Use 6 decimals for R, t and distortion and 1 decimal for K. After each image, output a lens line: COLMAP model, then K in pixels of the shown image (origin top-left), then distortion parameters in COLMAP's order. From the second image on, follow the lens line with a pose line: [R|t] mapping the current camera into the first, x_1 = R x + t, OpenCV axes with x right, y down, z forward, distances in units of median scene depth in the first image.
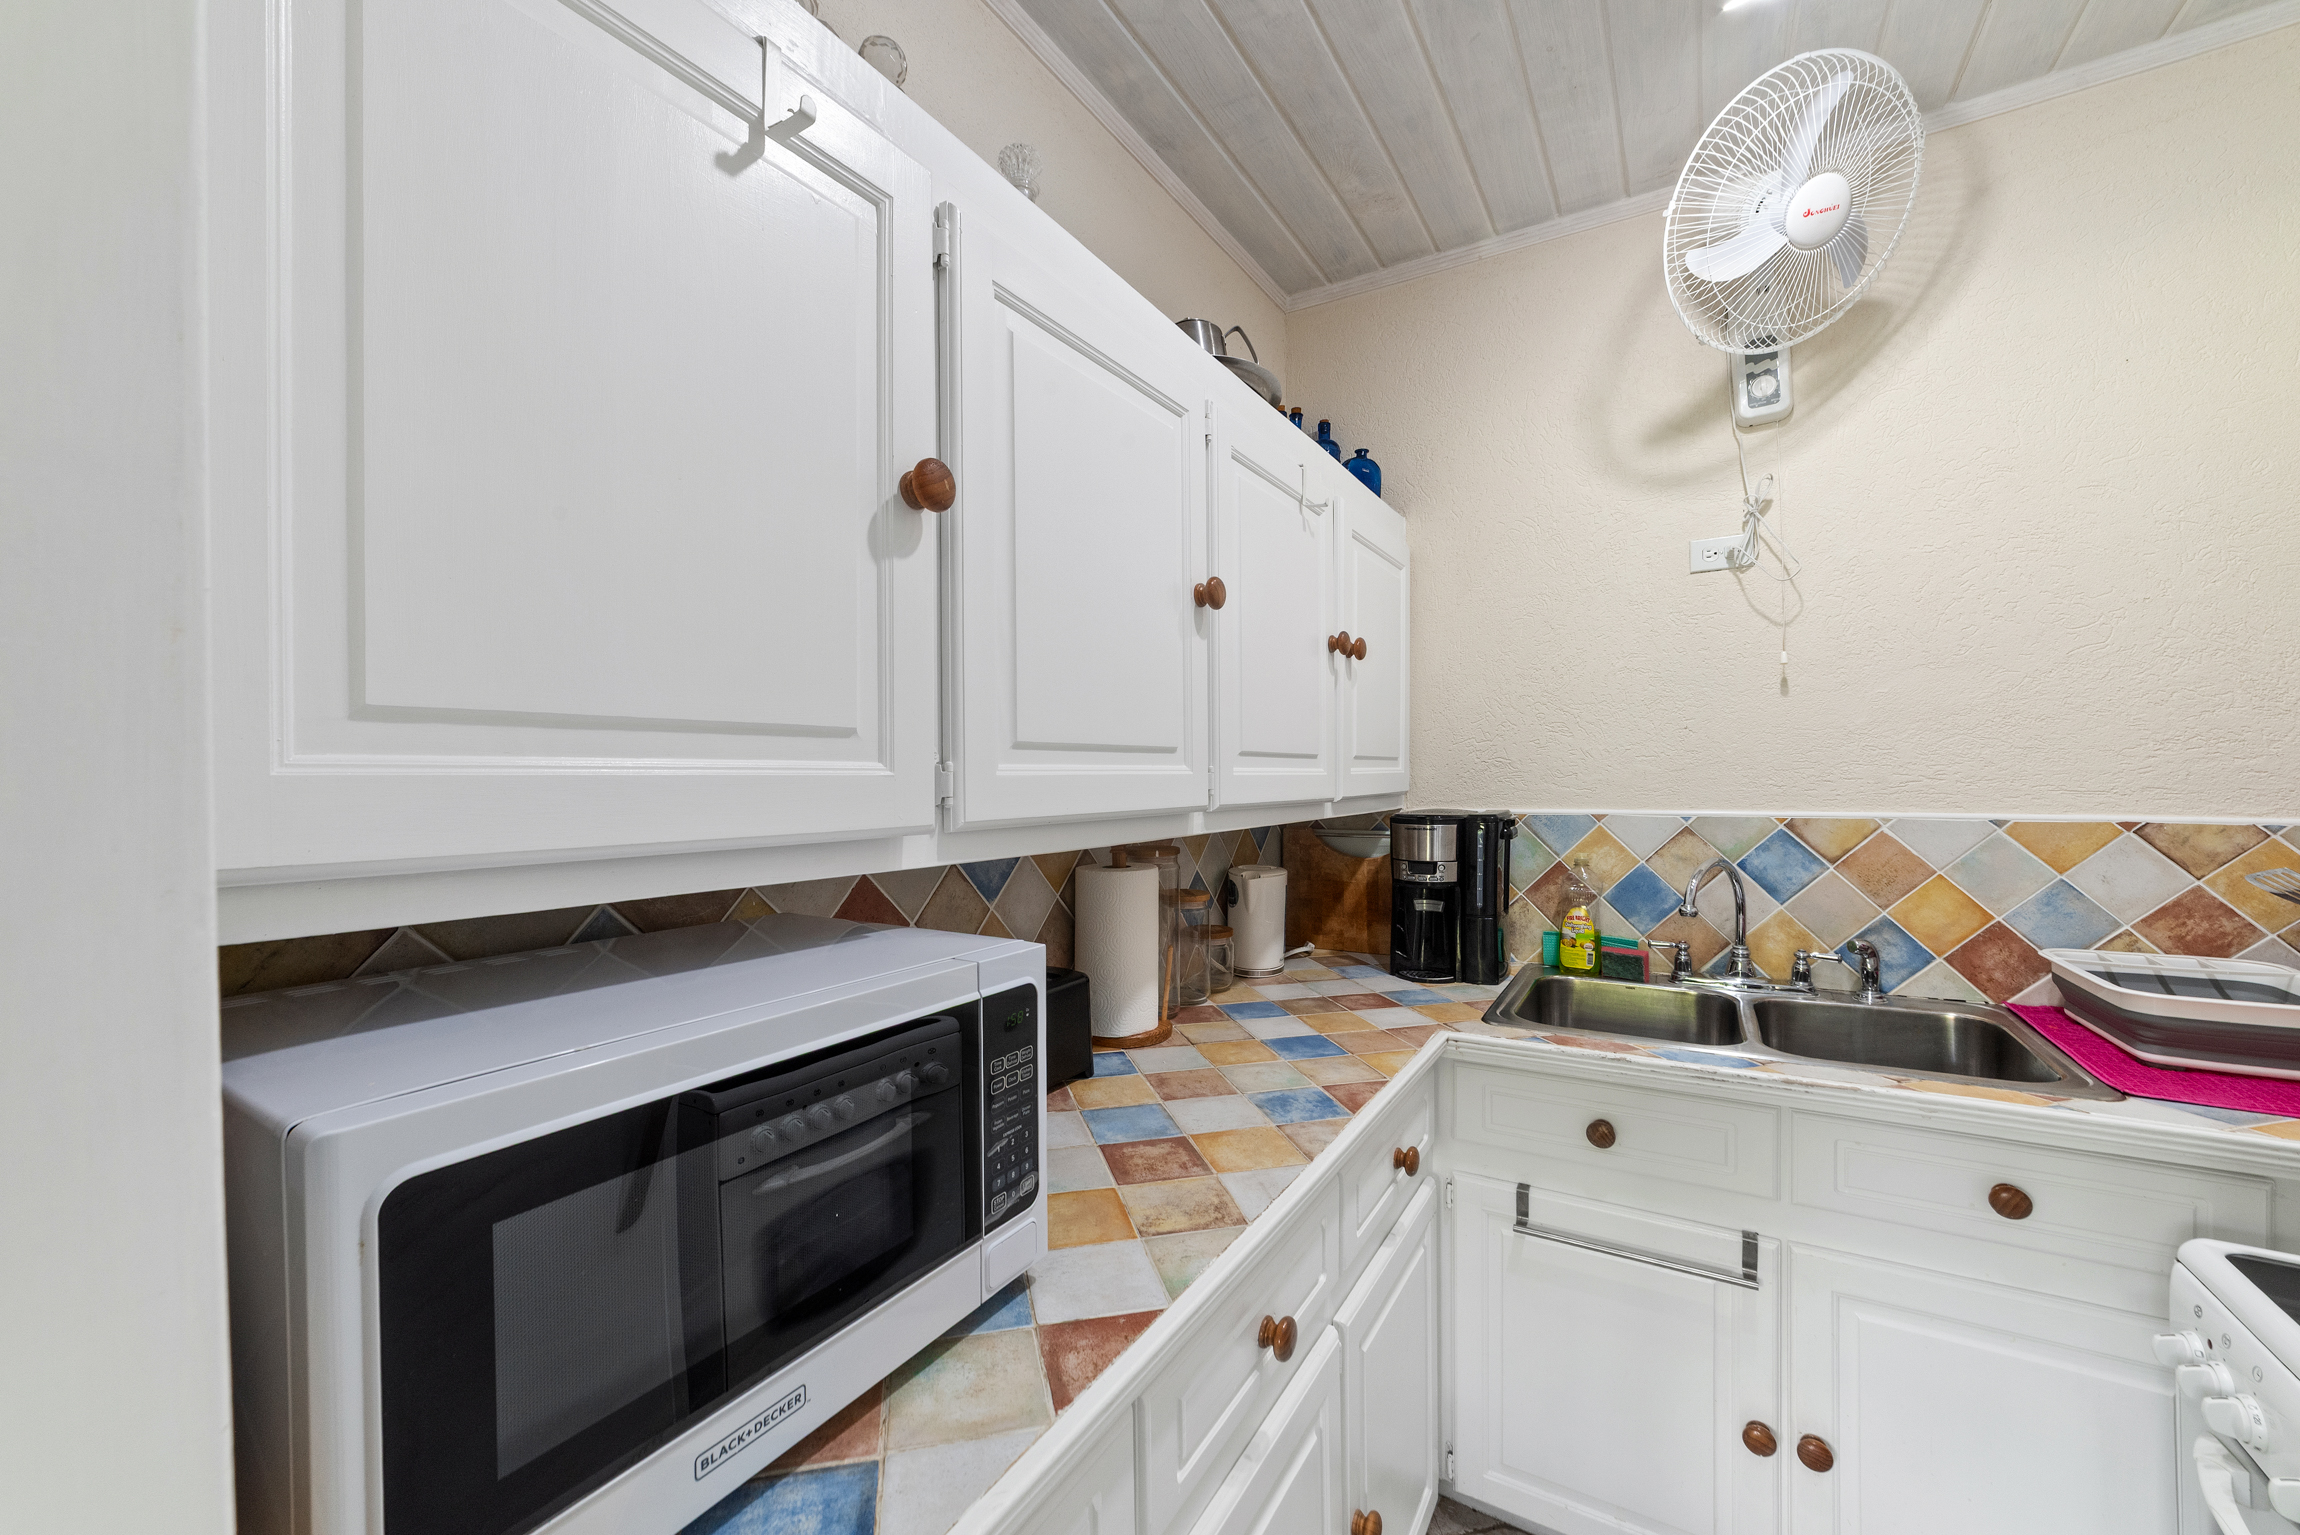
lens RADIAL K [[897.7, 0, 1150.6], [0, 897.7, 784.2], [0, 0, 1]] dist [-0.018697, 0.007363]
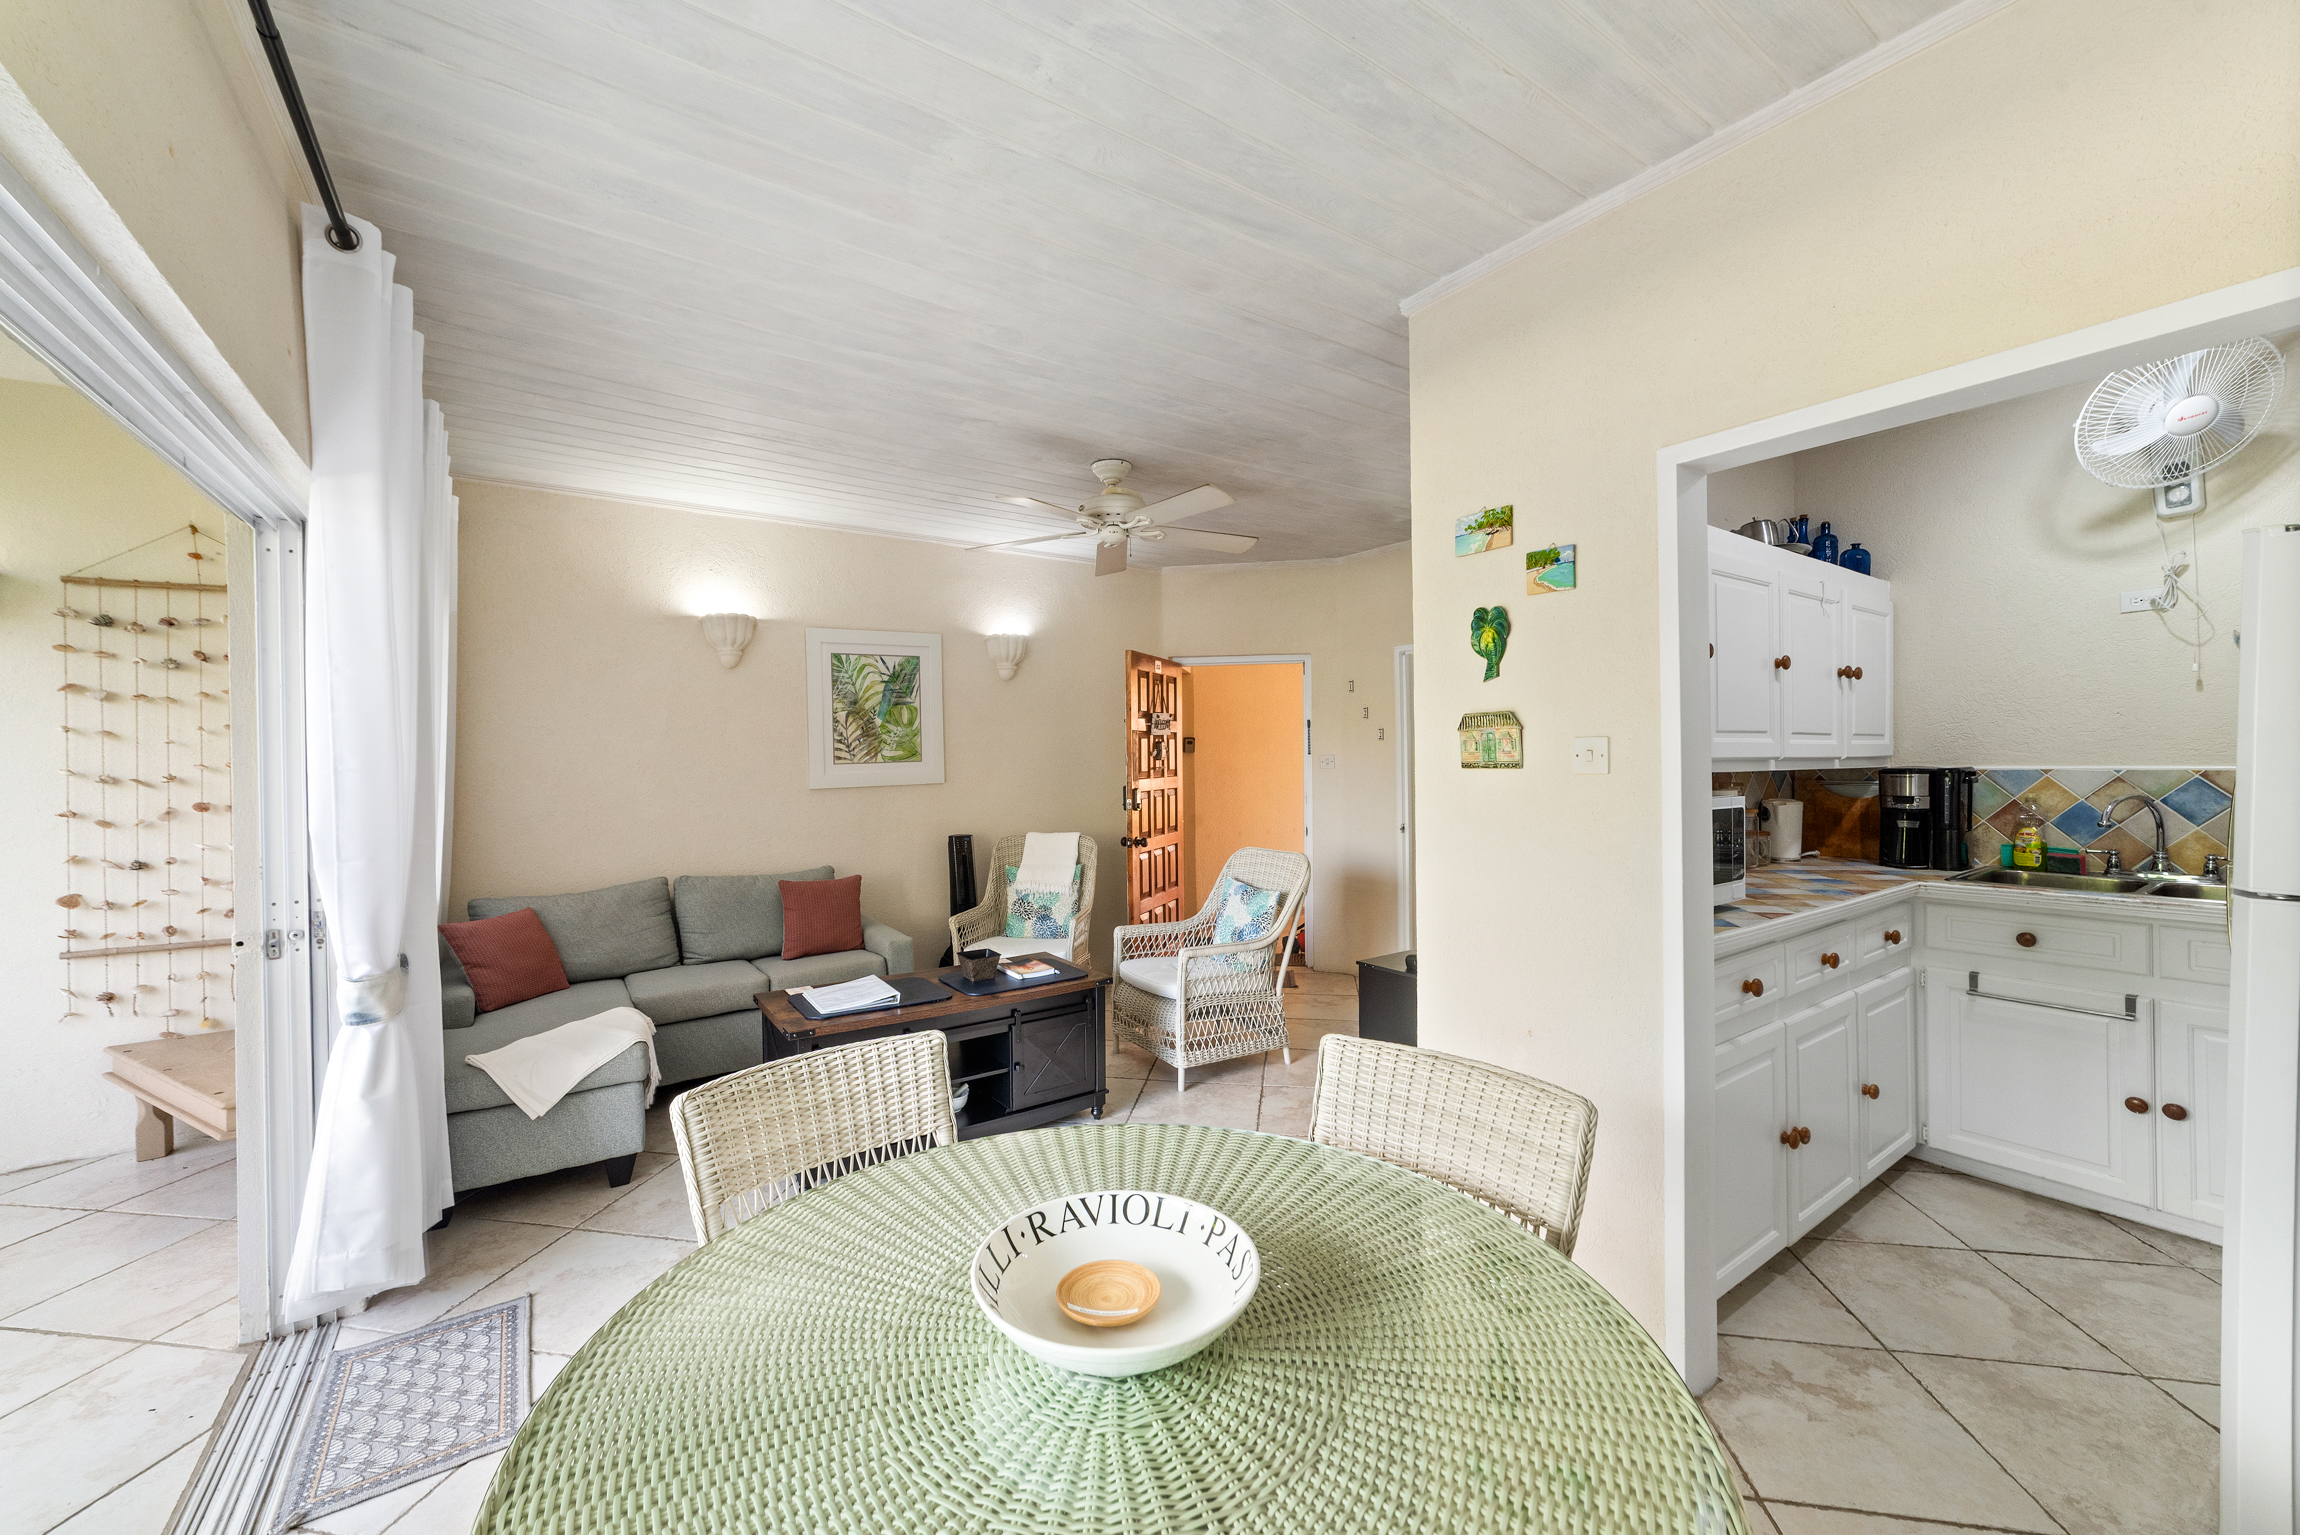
lens RADIAL K [[897.7, 0, 1135.0], [0, 897.7, 760.3], [0, 0, 1]] dist [-0.018697, 0.007363]
pose [[0.910605, -0.000028, -0.413277, -0.360498], [-0.003472, 0.999964, -0.007716, 0.042147], [0.413263, 0.008461, 0.910573, -1.256408]]
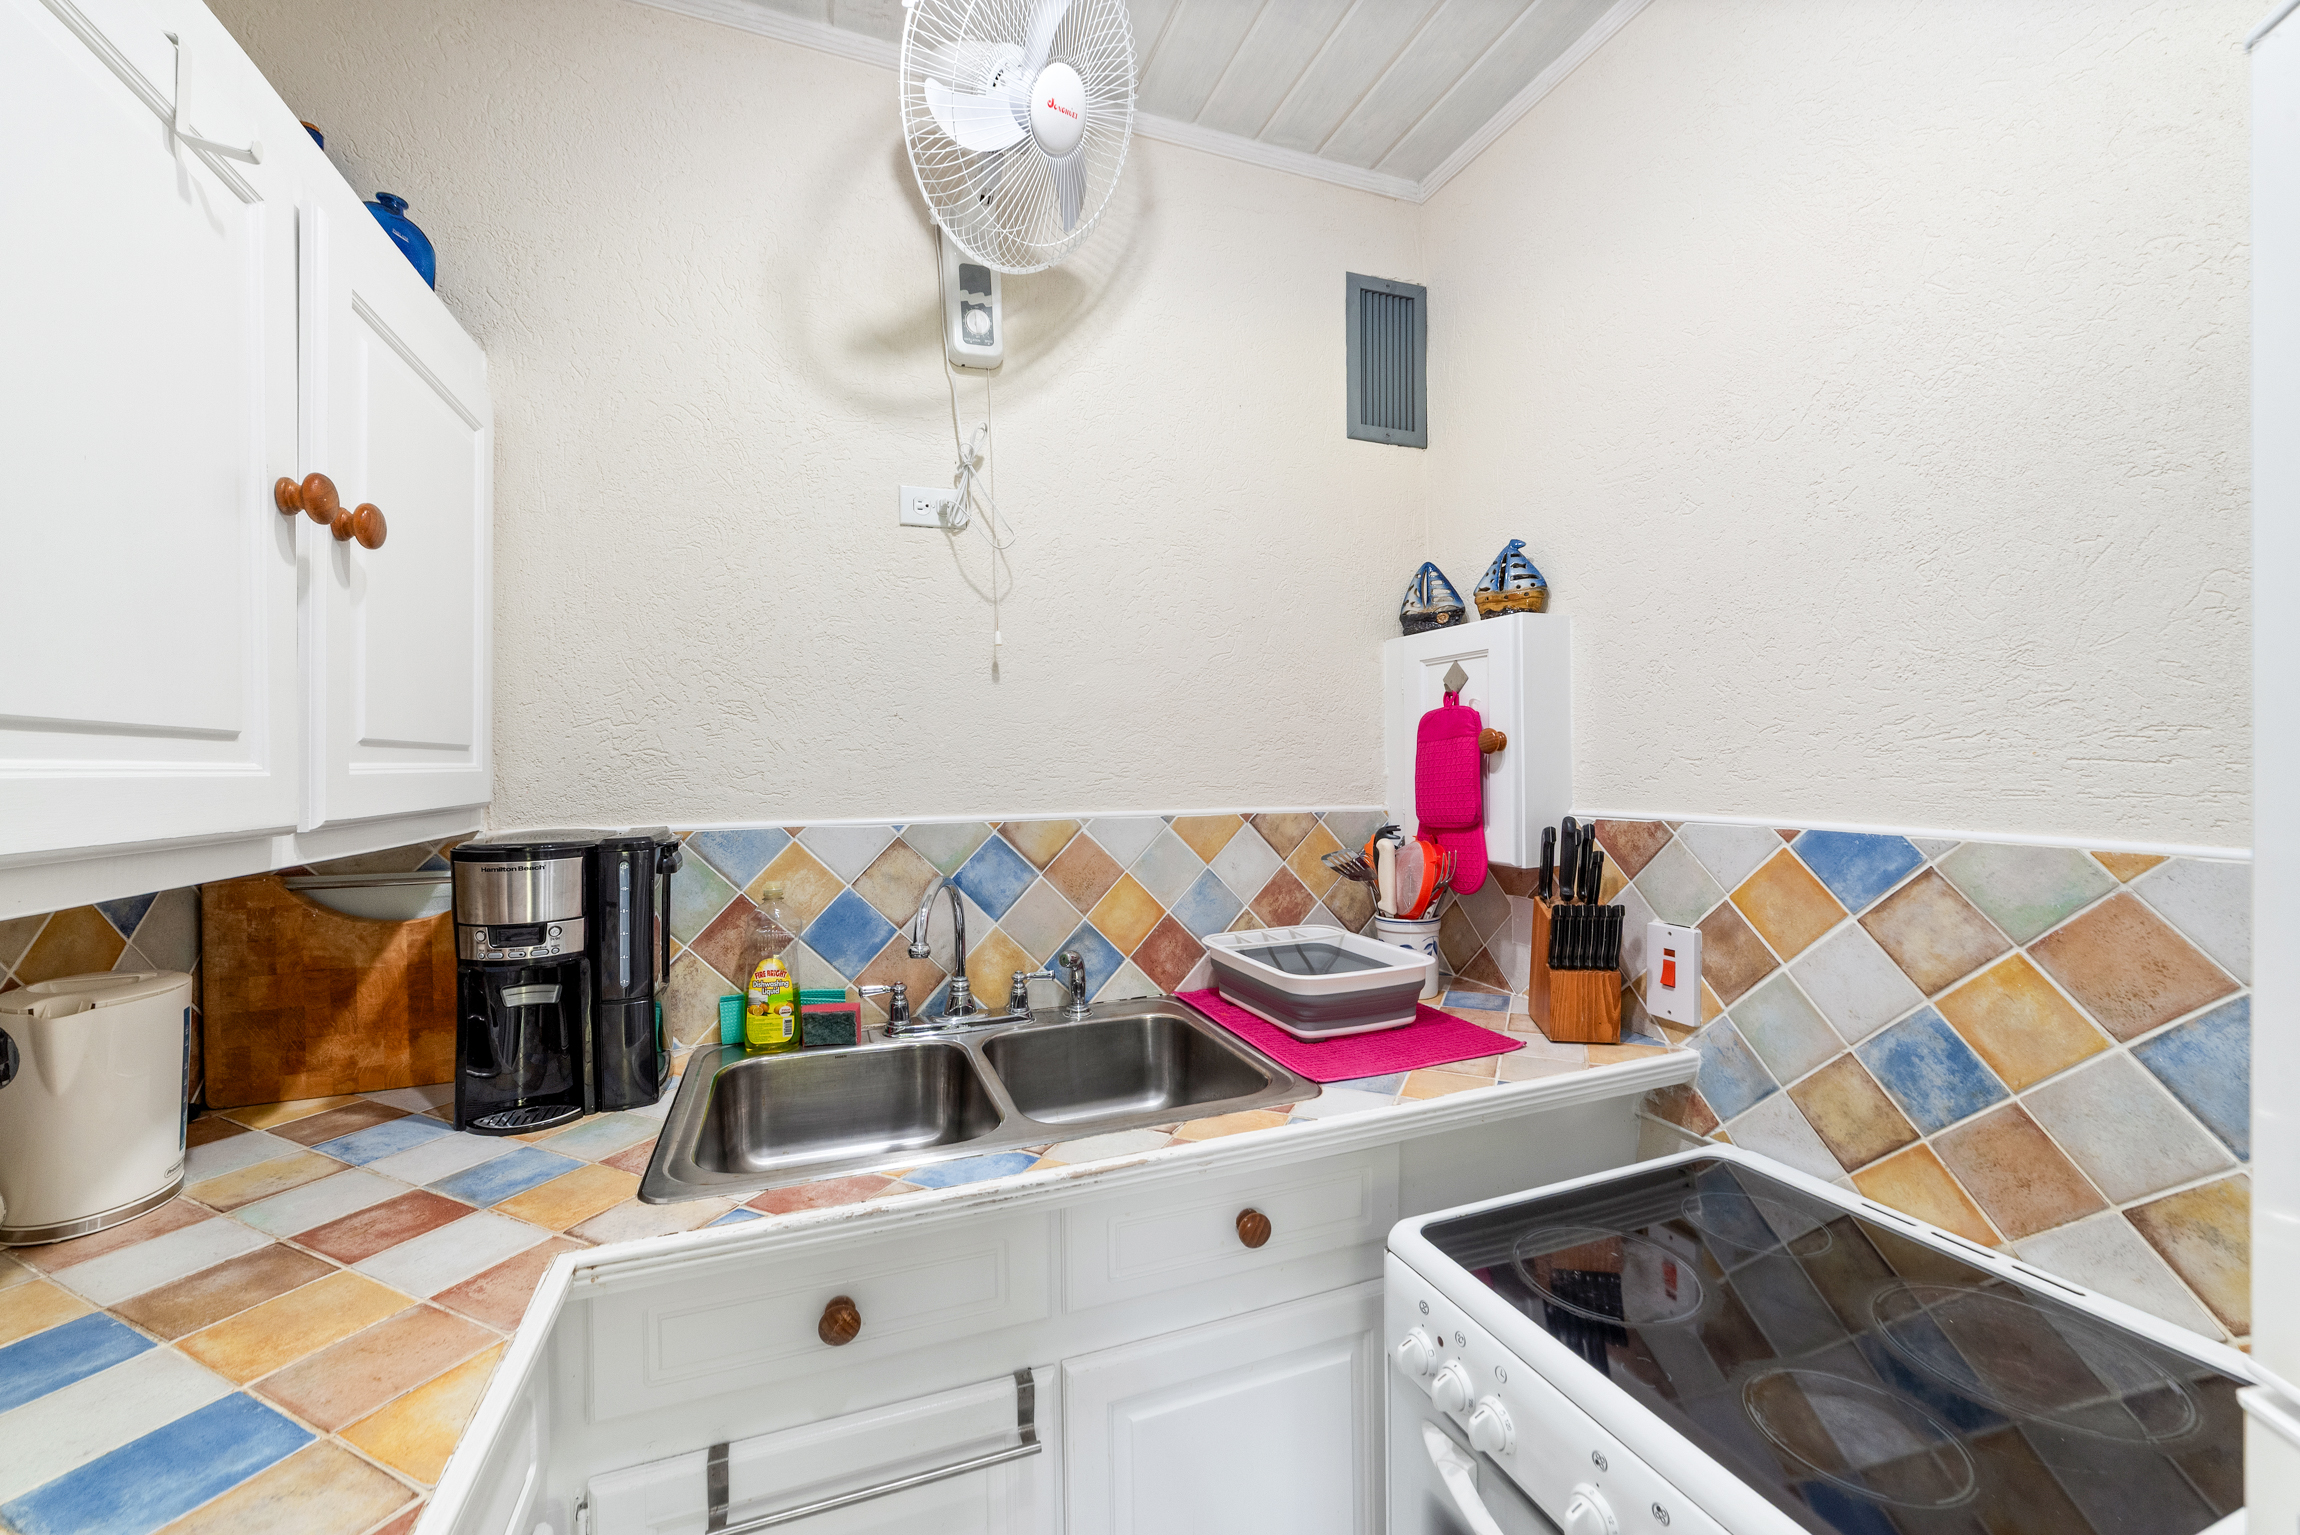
lens RADIAL K [[897.7, 0, 1140.9], [0, 897.7, 770.8], [0, 0, 1]] dist [-0.018697, 0.007363]
pose [[0.621735, -0.002017, 0.783225, 0.116302], [0.012577, 0.999893, -0.007409, -0.004843], [-0.783127, 0.014457, 0.621694, 0.367085]]
